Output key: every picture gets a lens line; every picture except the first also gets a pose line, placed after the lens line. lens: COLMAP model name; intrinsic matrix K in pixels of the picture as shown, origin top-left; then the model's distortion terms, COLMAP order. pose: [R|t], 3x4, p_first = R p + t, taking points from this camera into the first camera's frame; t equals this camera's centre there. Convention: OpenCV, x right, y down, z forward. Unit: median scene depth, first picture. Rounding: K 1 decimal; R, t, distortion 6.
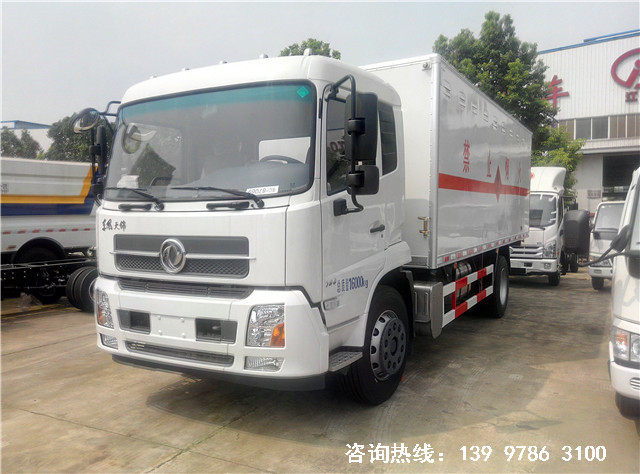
lens RADIAL K [[532.6, 0, 320.0], [0, 532.6, 237.0], [0, 0, 1]] dist [0.007302, 0.005002]
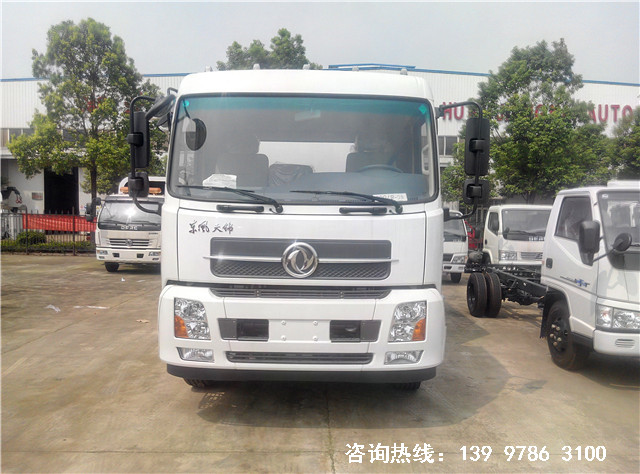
lens RADIAL K [[532.6, 0, 320.0], [0, 532.6, 237.0], [0, 0, 1]] dist [0.007302, 0.005002]
pose [[0.883015, 0.000485, 0.469345, -0.724825], [0.000539, 0.999998, -0.002046, -0.004835], [-0.469345, 0.002060, 0.883012, 0.116547]]
